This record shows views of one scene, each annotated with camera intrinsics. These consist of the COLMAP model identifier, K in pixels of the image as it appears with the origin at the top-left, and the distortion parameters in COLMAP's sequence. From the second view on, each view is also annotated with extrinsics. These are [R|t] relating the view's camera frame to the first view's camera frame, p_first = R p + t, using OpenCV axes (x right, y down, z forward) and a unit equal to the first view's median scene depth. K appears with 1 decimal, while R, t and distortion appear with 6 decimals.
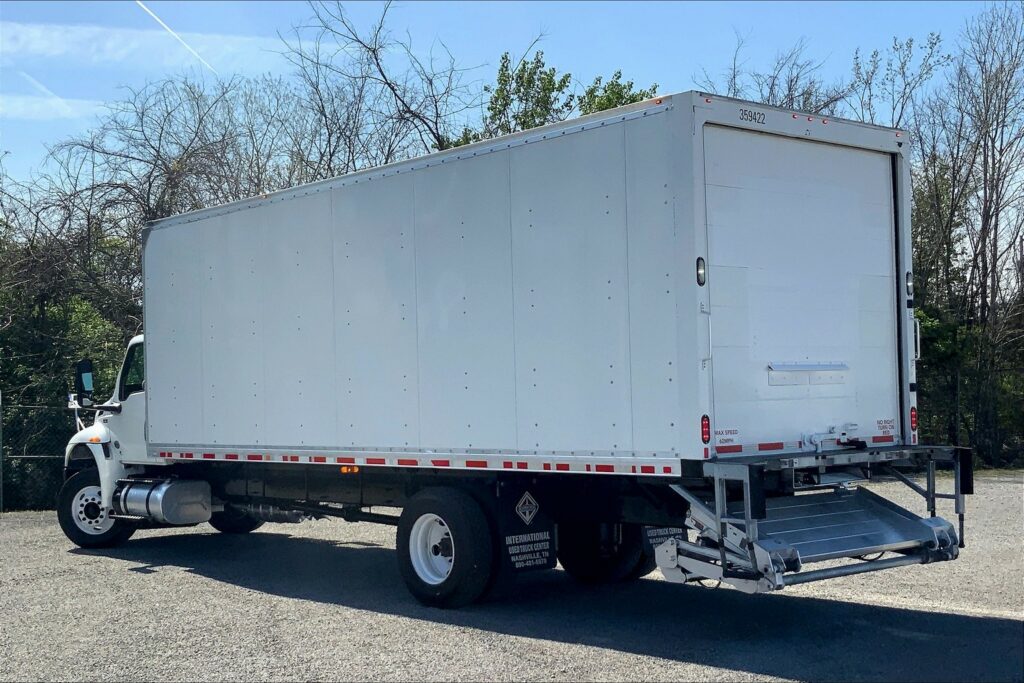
lens RADIAL K [[1323.1, 0, 504.9], [0, 1323.1, 382.7], [0, 0, 1]] dist [0.126823, 0.000000]
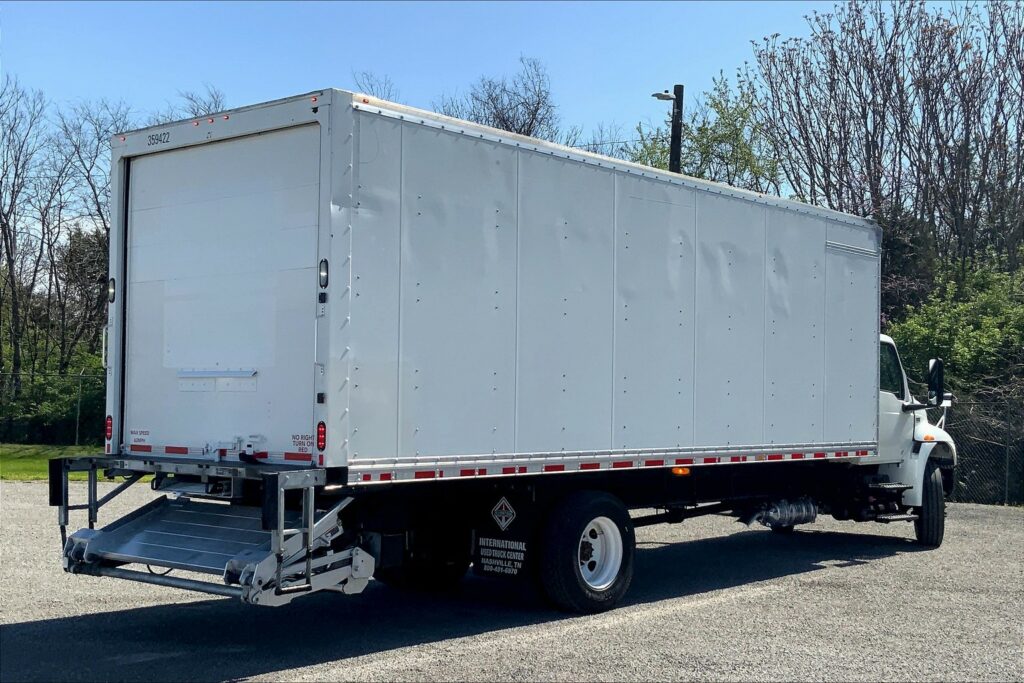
lens RADIAL K [[1323.1, 0, 517.0], [0, 1323.1, 375.4], [0, 0, 1]] dist [0.126823, 0.000000]
pose [[0.132050, 0.008546, -0.991206, 1.018612], [-0.004672, 0.999957, 0.007999, -0.016011], [0.991232, 0.003575, 0.132084, 0.905381]]
